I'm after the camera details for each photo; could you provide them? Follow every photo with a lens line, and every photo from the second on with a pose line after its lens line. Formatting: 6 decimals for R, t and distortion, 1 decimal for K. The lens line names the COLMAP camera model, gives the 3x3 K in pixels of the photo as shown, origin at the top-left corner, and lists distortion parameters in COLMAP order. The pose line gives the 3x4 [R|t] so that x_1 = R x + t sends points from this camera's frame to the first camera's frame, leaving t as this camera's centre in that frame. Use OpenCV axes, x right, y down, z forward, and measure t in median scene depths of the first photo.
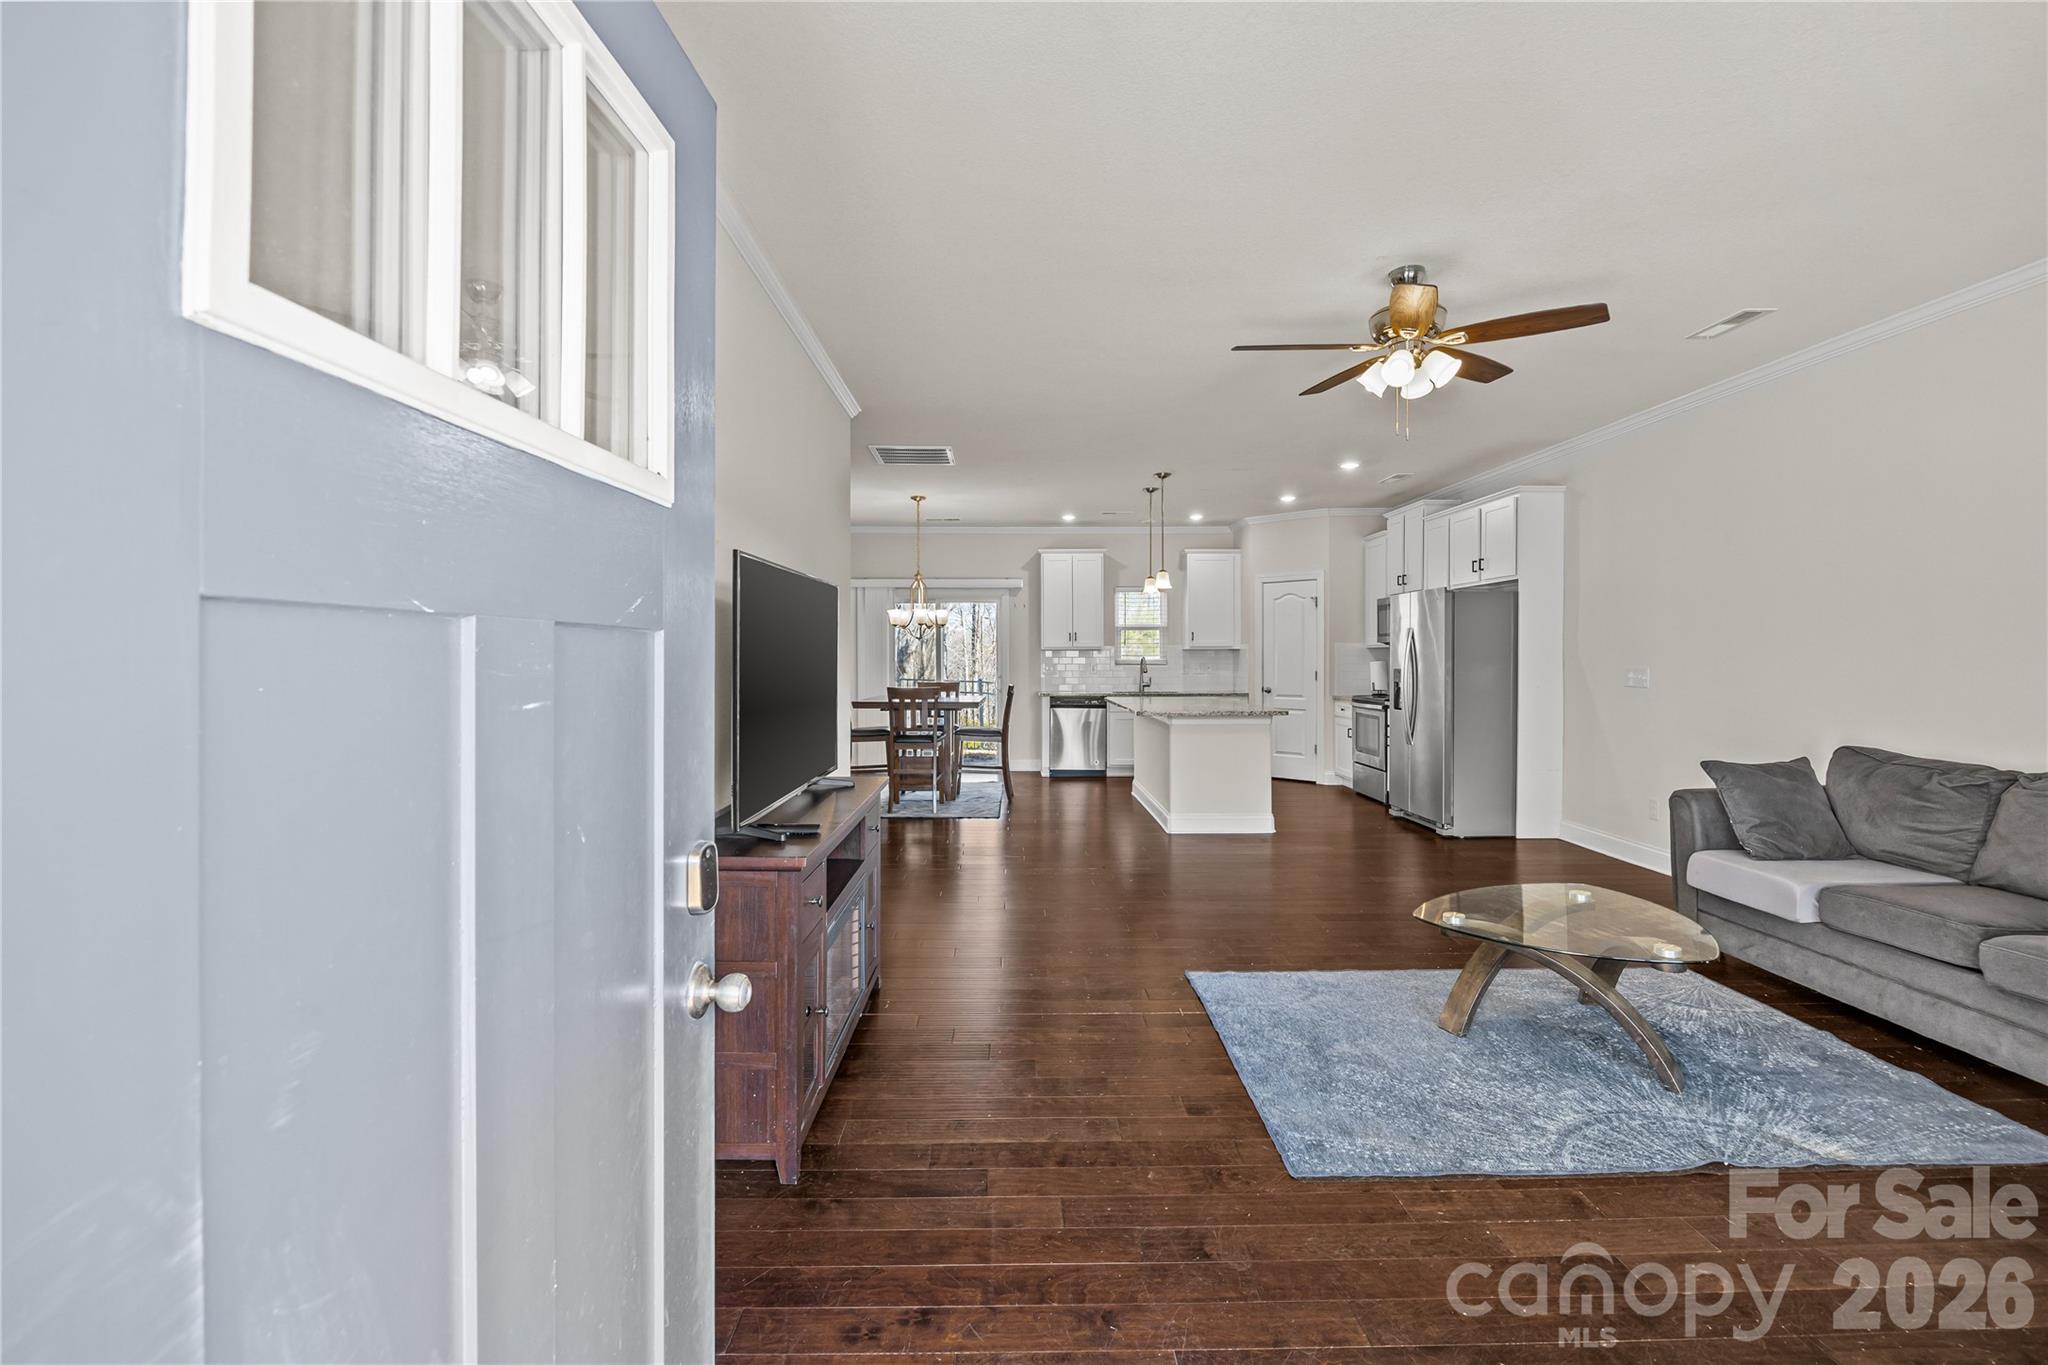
lens RADIAL K [[901.7, 0, 996.5], [0, 901.7, 649.6], [0, 0, 1]] dist [-0.012537, -0.000144]
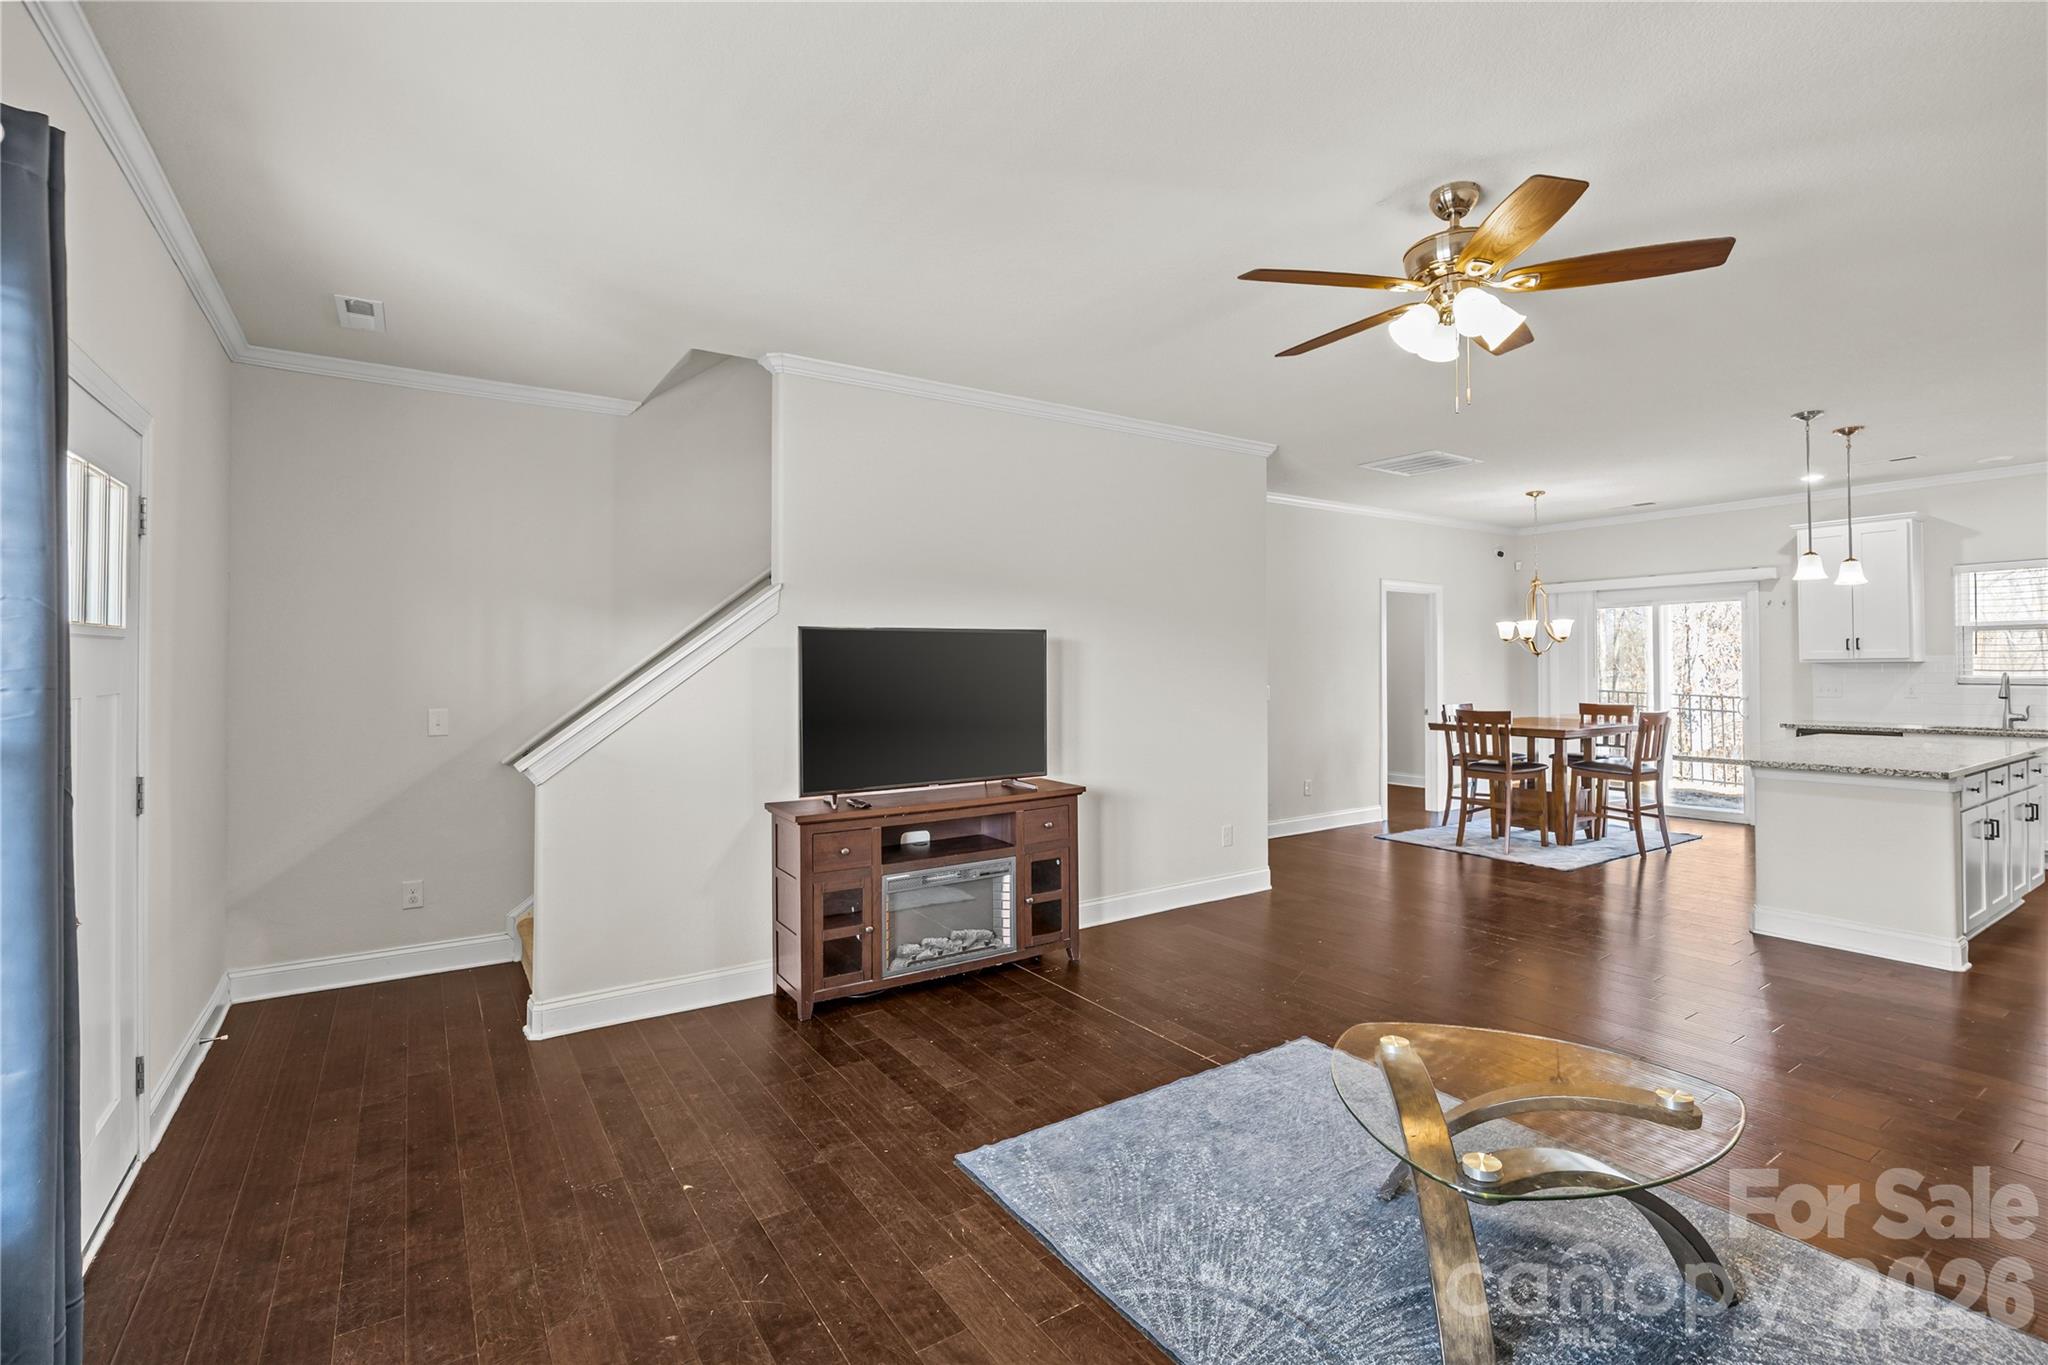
lens RADIAL K [[907.3, 0, 1024.3], [0, 907.3, 665.4], [0, 0, 1]] dist [-0.012435, 0.000071]
pose [[0.558355, -0.001893, -0.829600, 0.335054], [0.009914, 0.999941, 0.004391, -0.007707], [0.829543, -0.010677, 0.558341, 0.113740]]
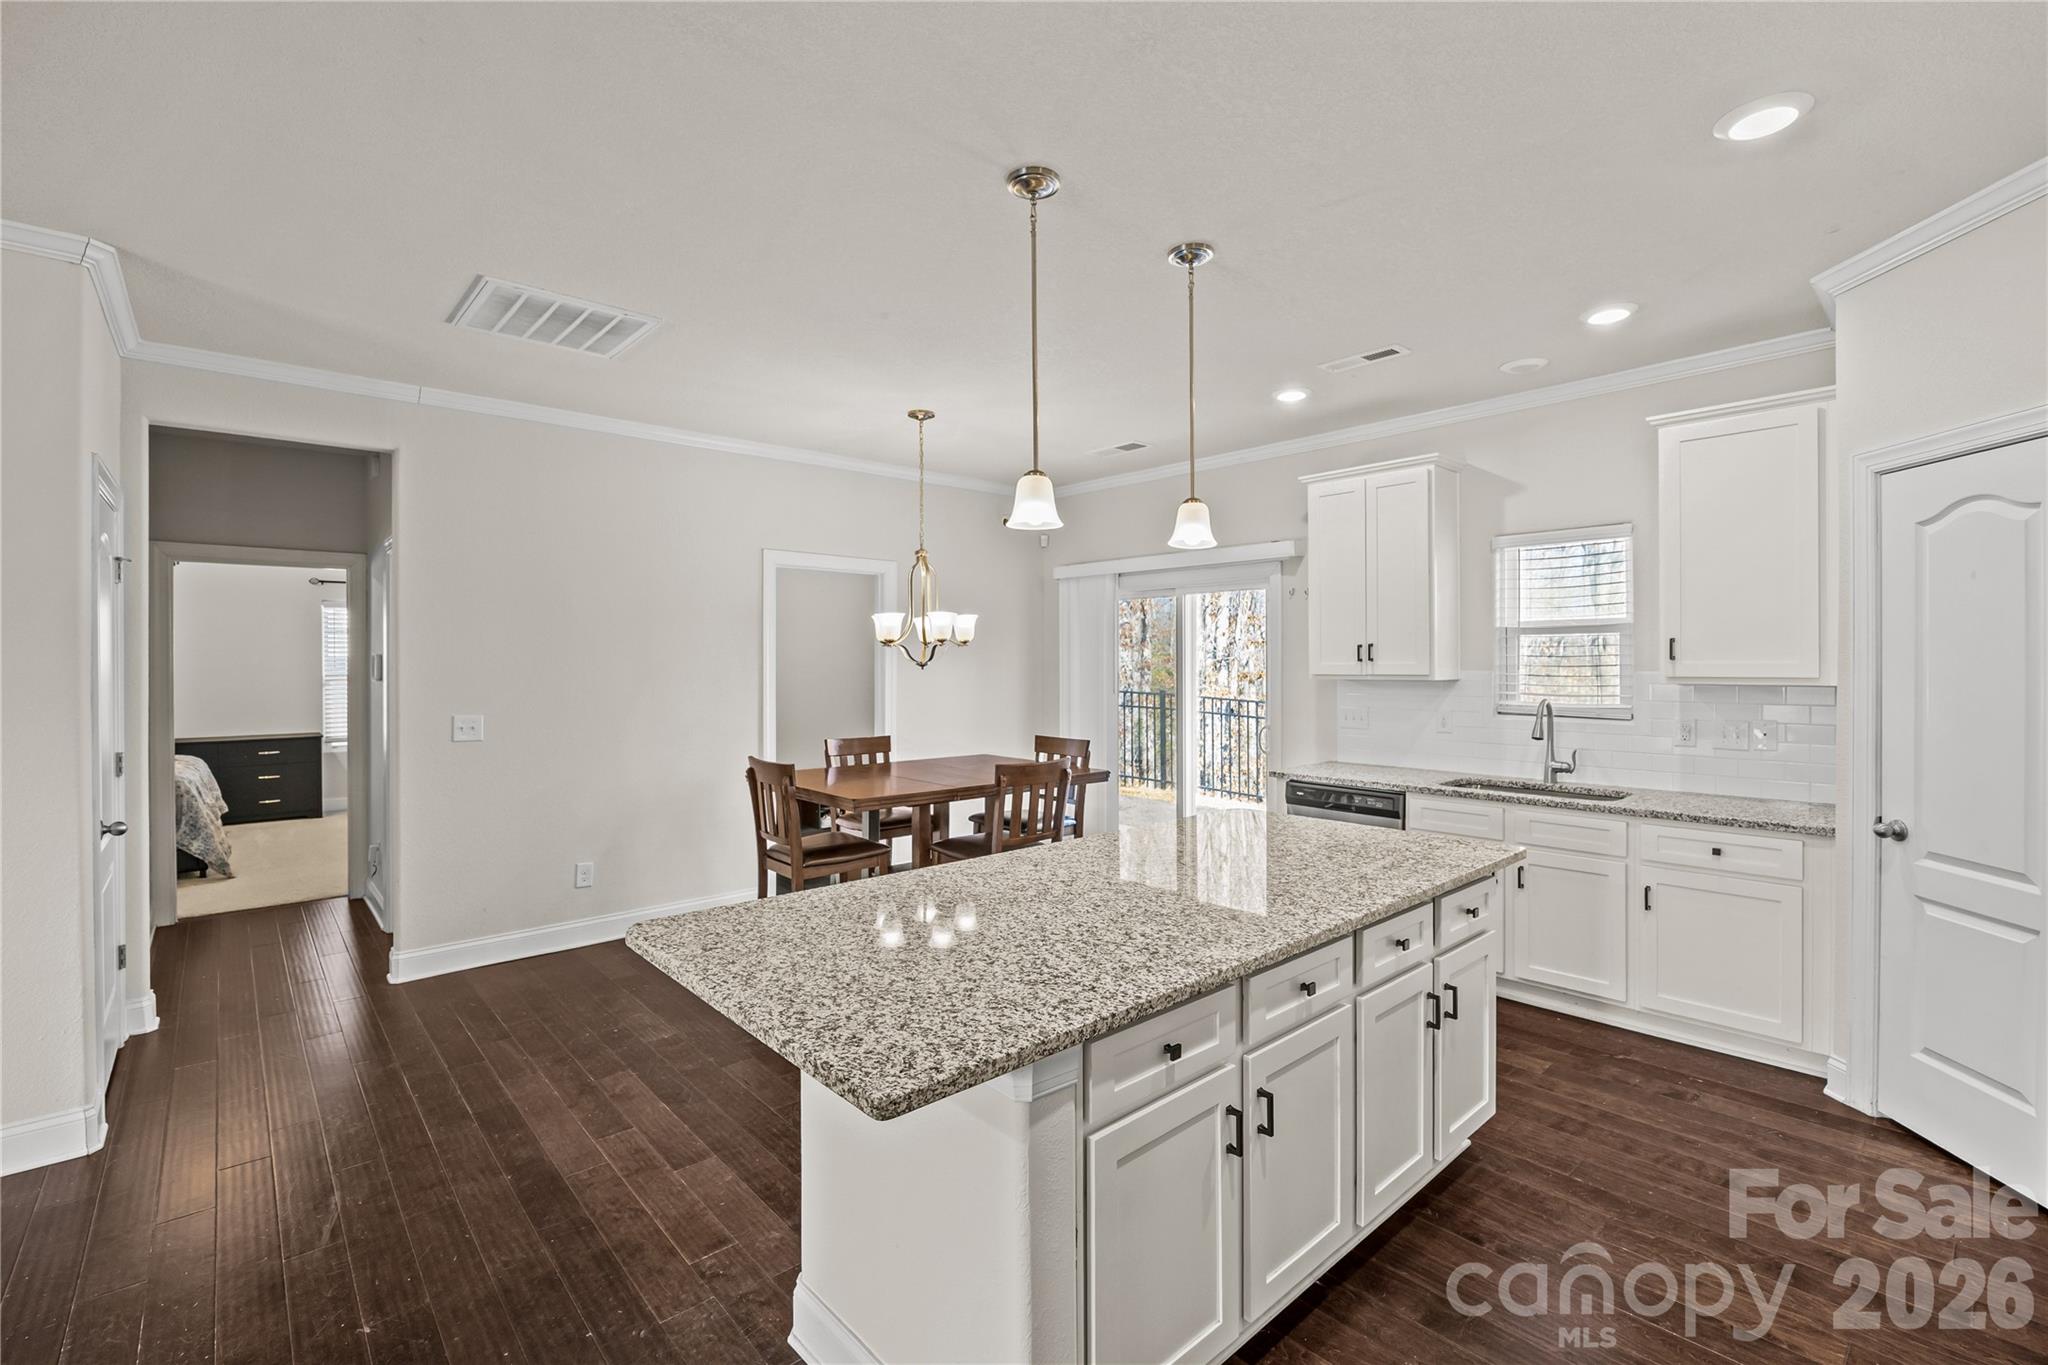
lens RADIAL K [[907.3, 0, 1024.3], [0, 907.3, 665.4], [0, 0, 1]] dist [-0.012435, 0.000071]
pose [[0.688512, 0.004087, -0.725213, 0.335241], [0.007802, 0.999885, 0.013041, -0.016519], [0.725183, -0.014637, 0.688401, 0.623021]]
